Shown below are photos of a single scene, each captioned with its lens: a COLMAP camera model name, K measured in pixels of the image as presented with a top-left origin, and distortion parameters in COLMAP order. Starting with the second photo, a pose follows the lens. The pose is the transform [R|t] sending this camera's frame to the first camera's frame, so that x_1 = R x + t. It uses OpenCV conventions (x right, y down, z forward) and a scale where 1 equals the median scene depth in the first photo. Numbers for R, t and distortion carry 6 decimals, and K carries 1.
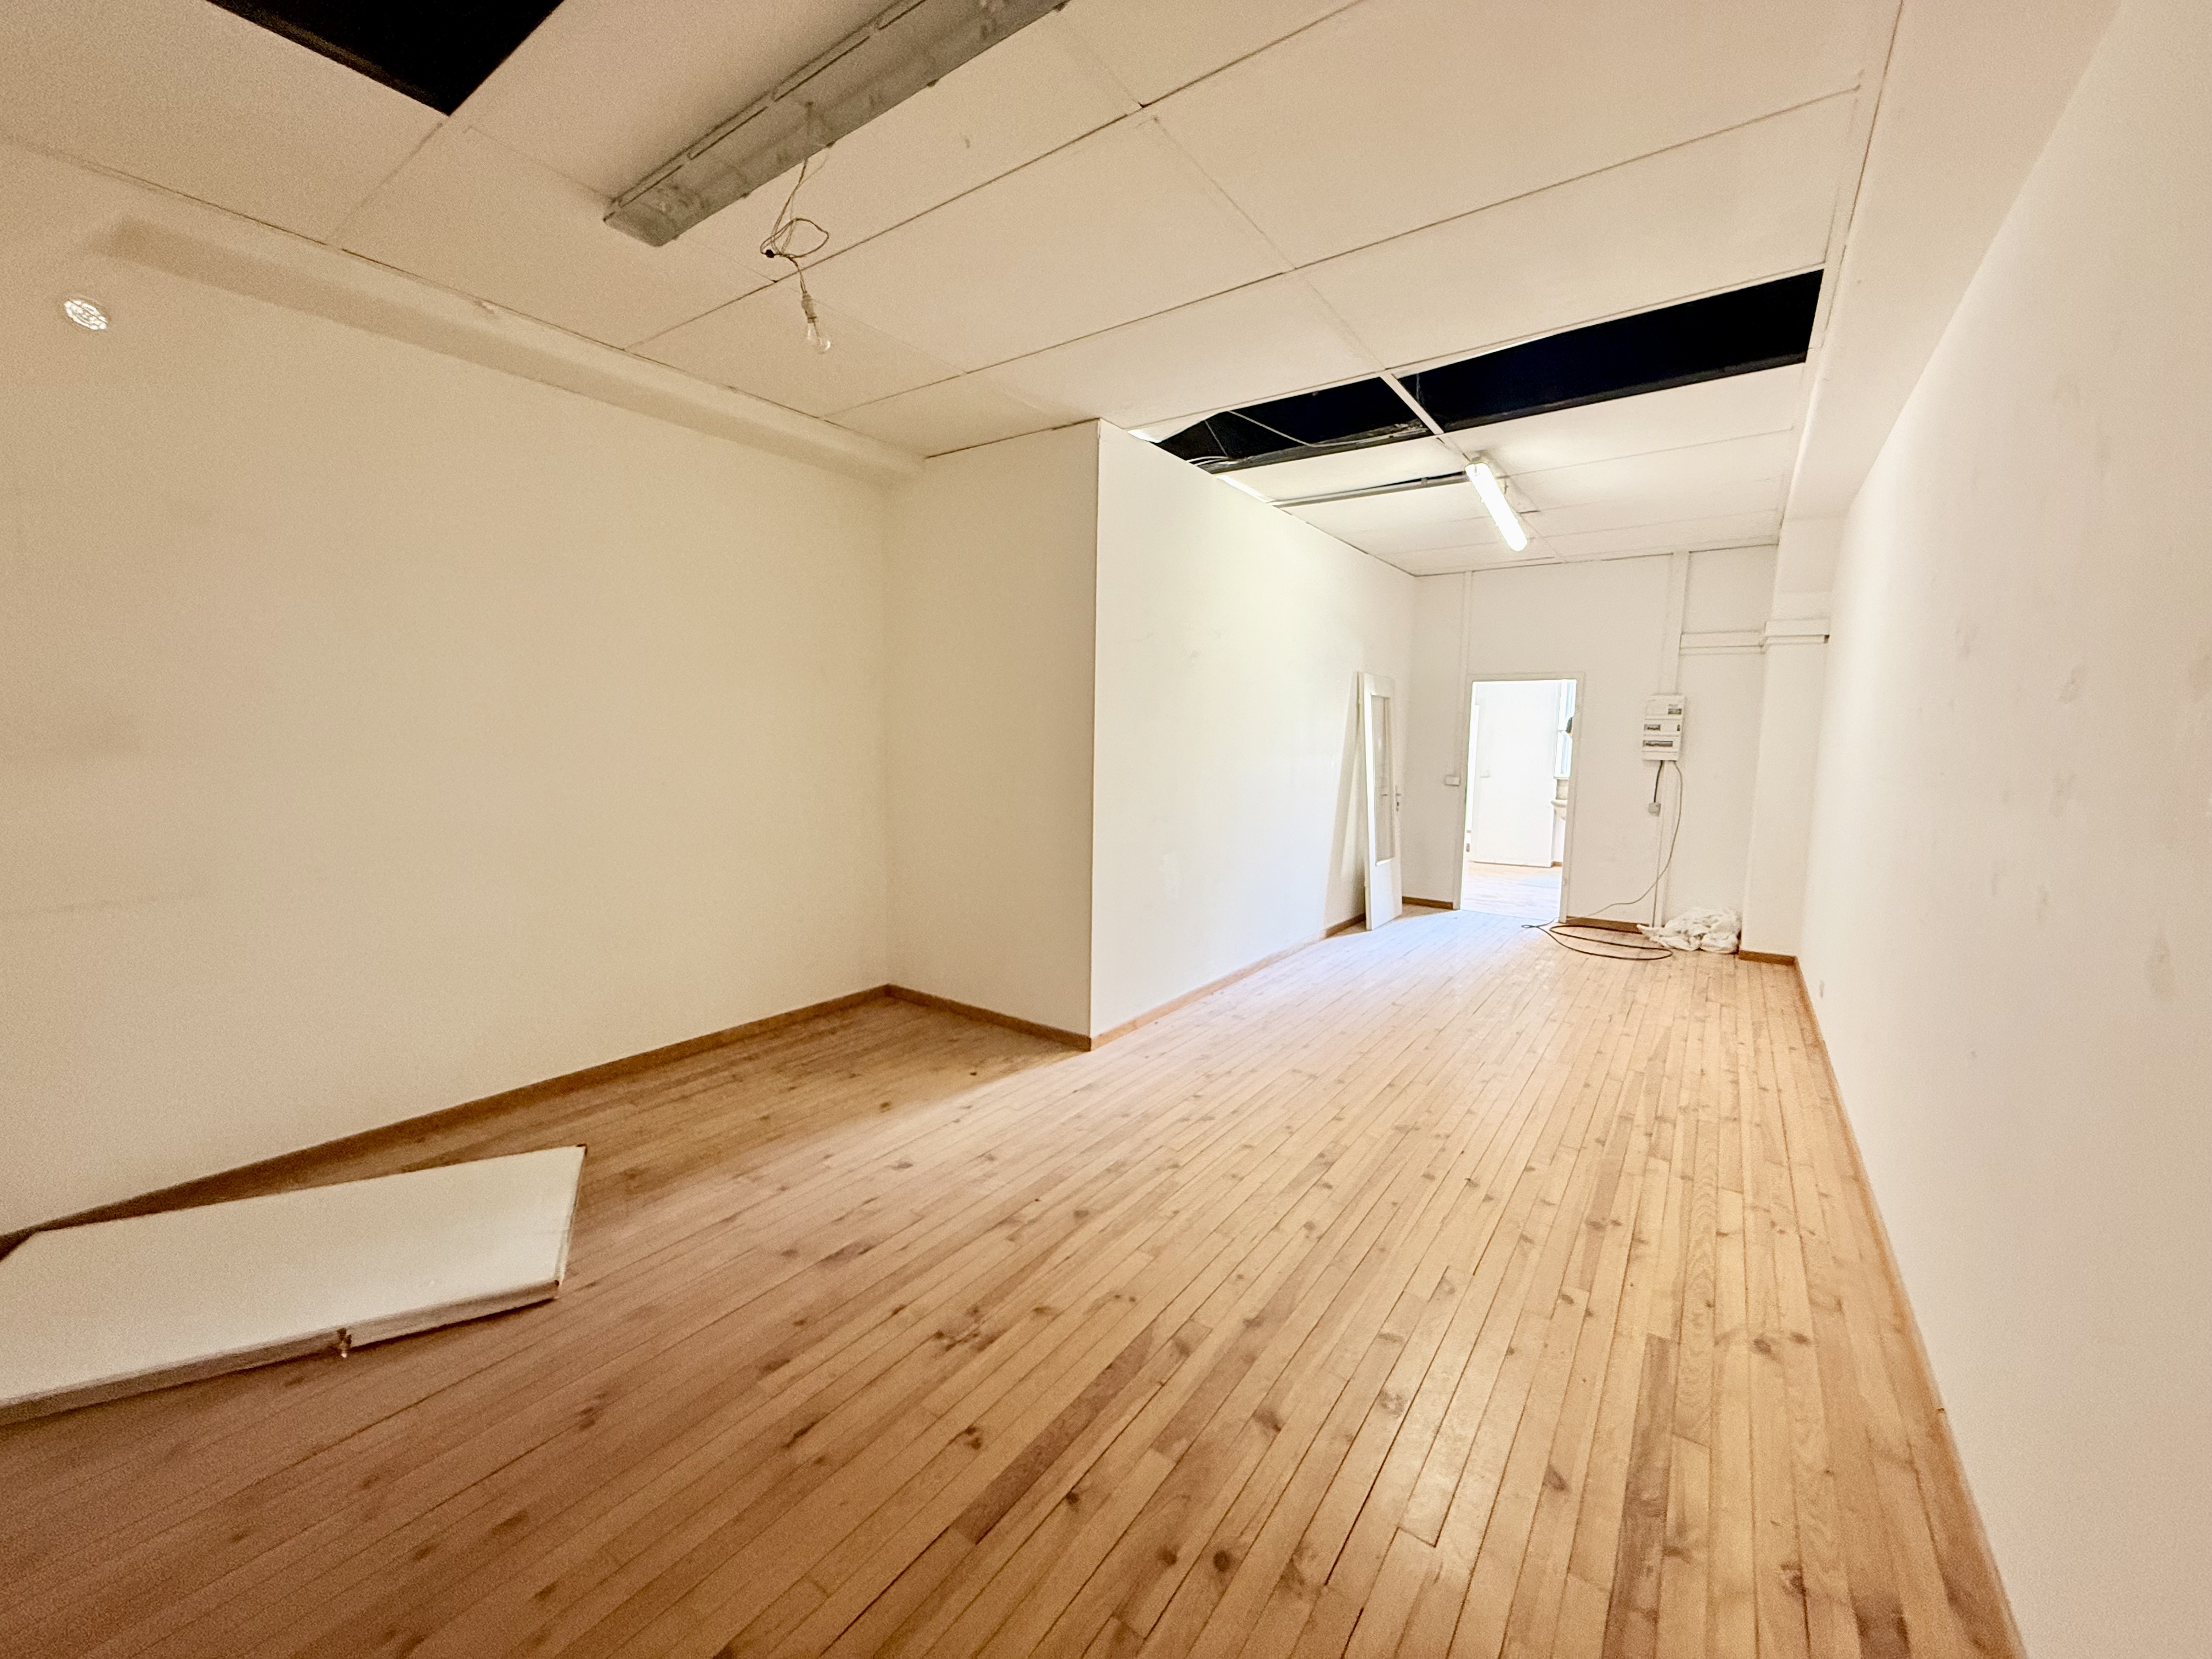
lens RADIAL K [[876.7, 0, 1105.0], [0, 876.7, 830.4], [0, 0, 1]] dist [-0.000108, -0.000194]
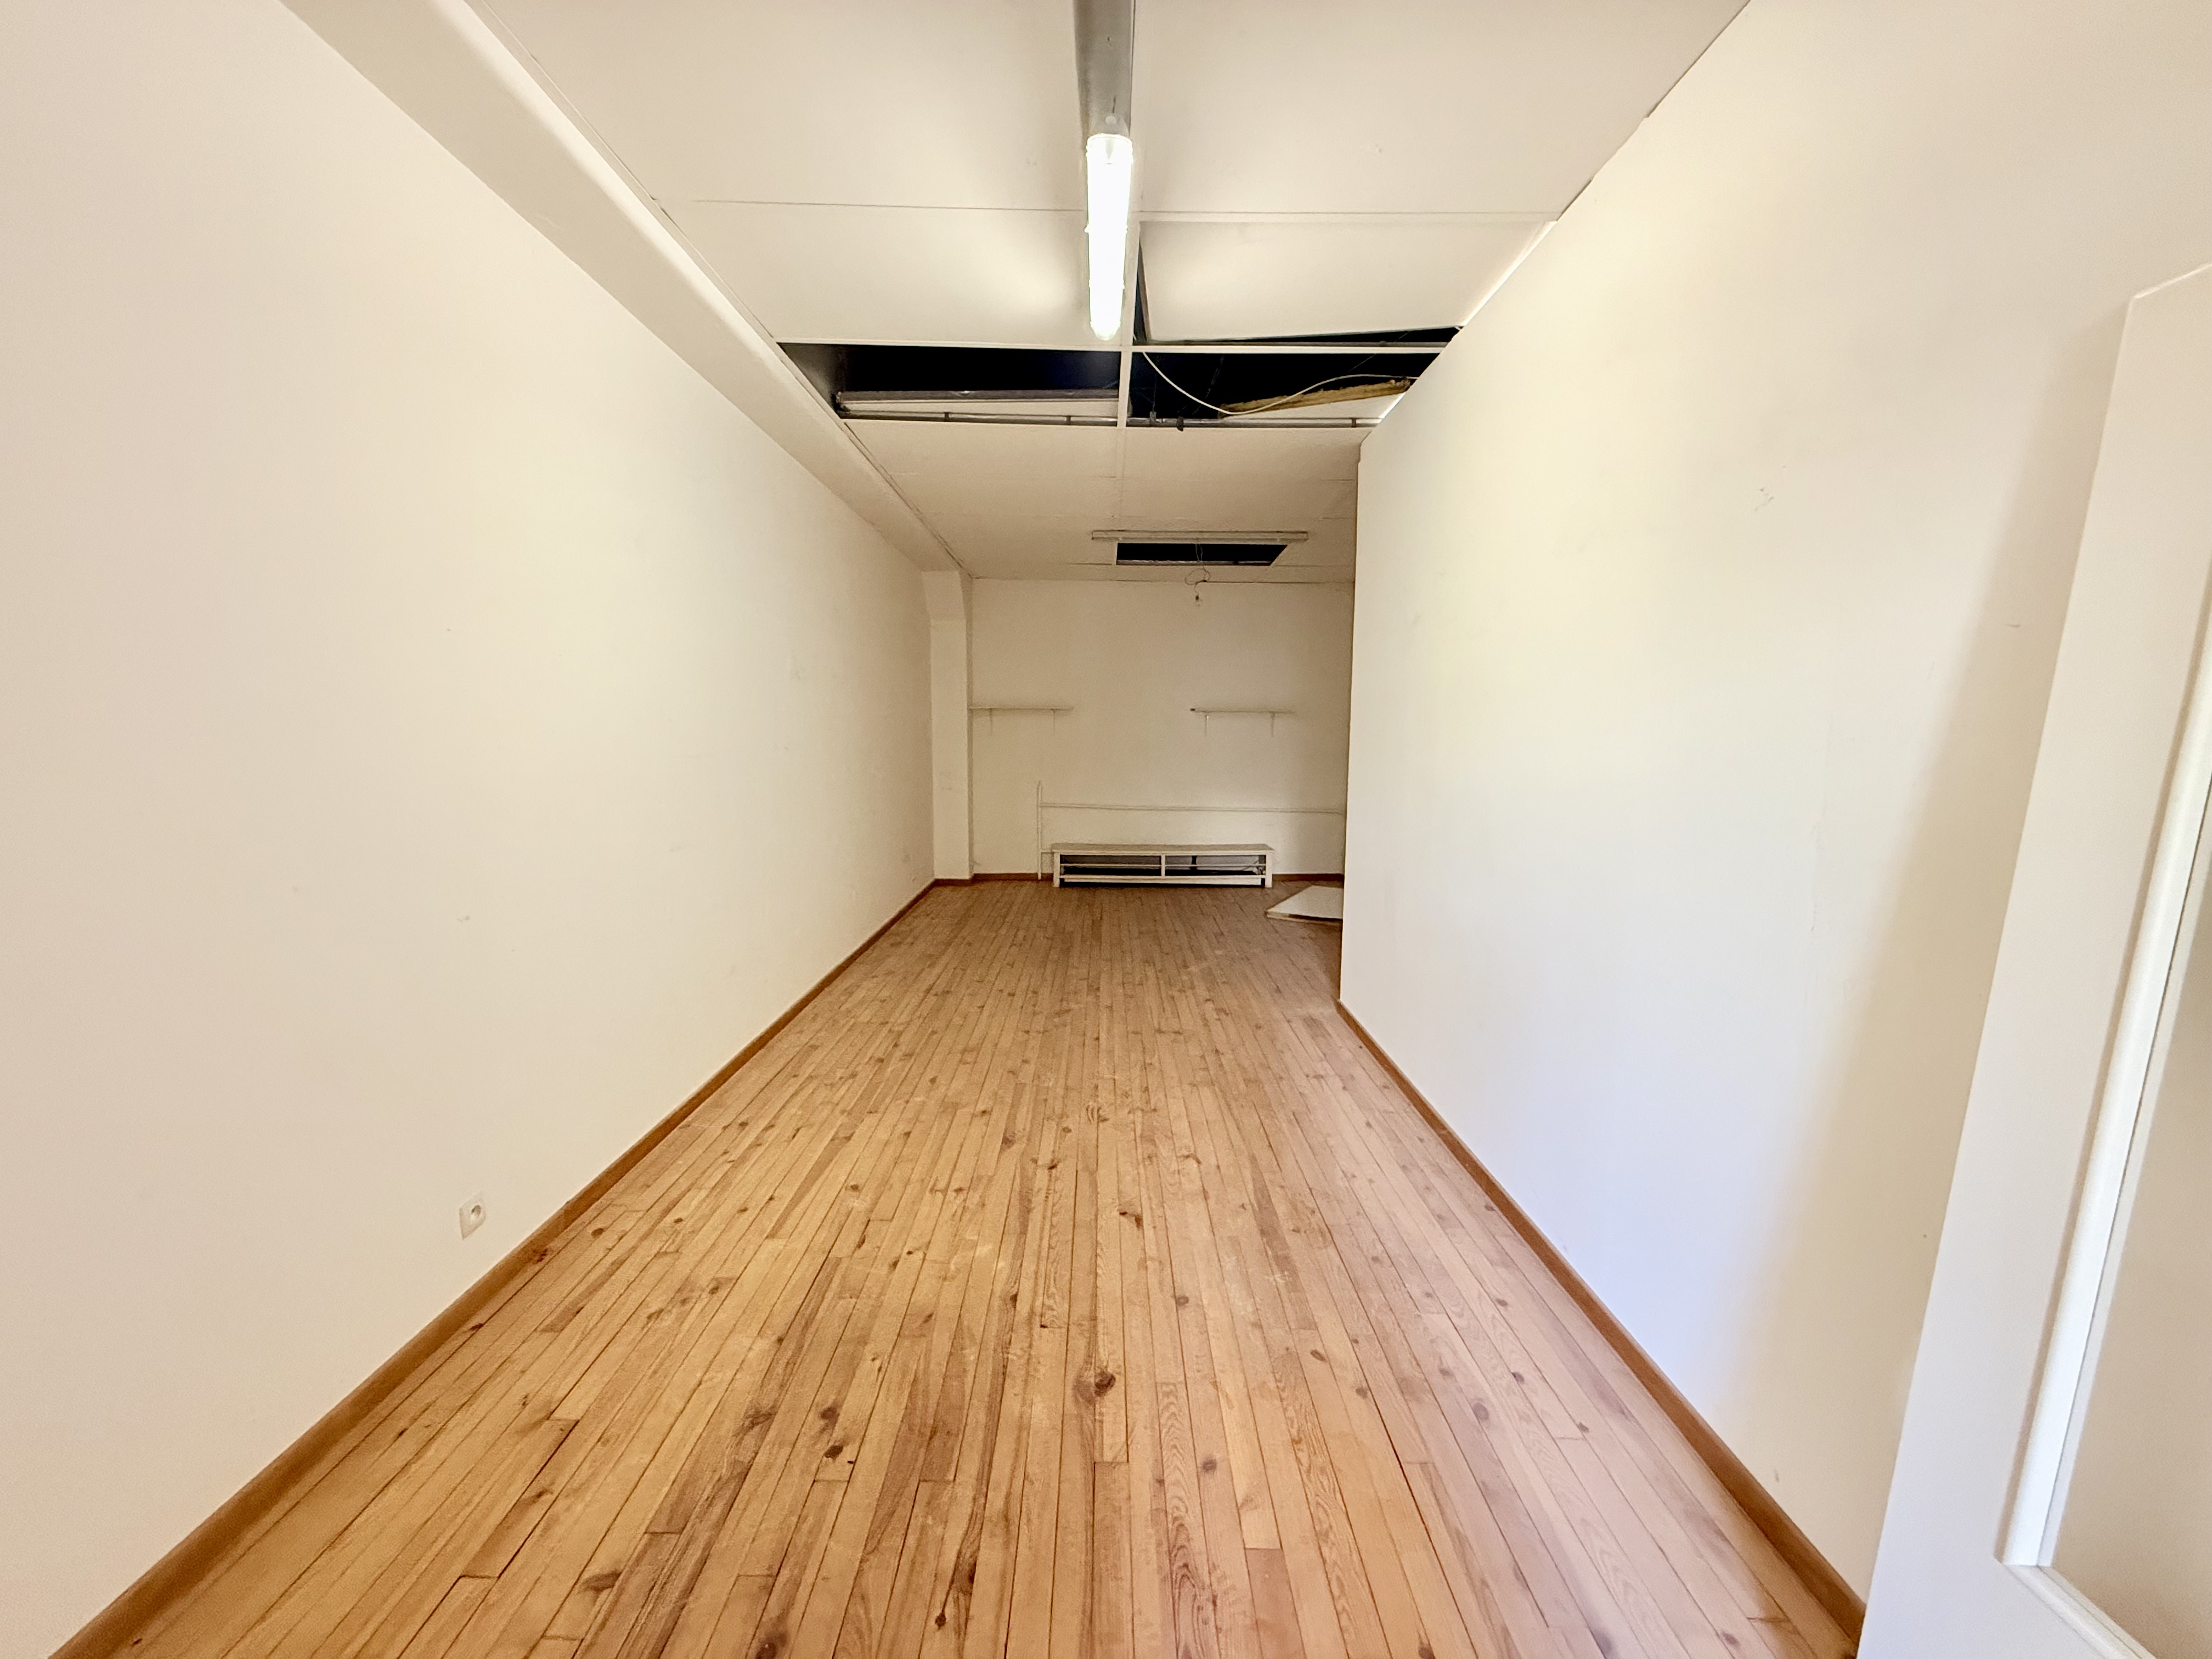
lens RADIAL K [[876.7, 0, 1106.8], [0, 876.7, 828.9], [0, 0, 1]] dist [-0.000108, -0.000194]
pose [[-0.814715, 0.043949, -0.578194, 0.942231], [-0.081290, 0.978621, 0.188928, -0.181562], [0.574136, 0.200924, -0.793724, 1.824440]]
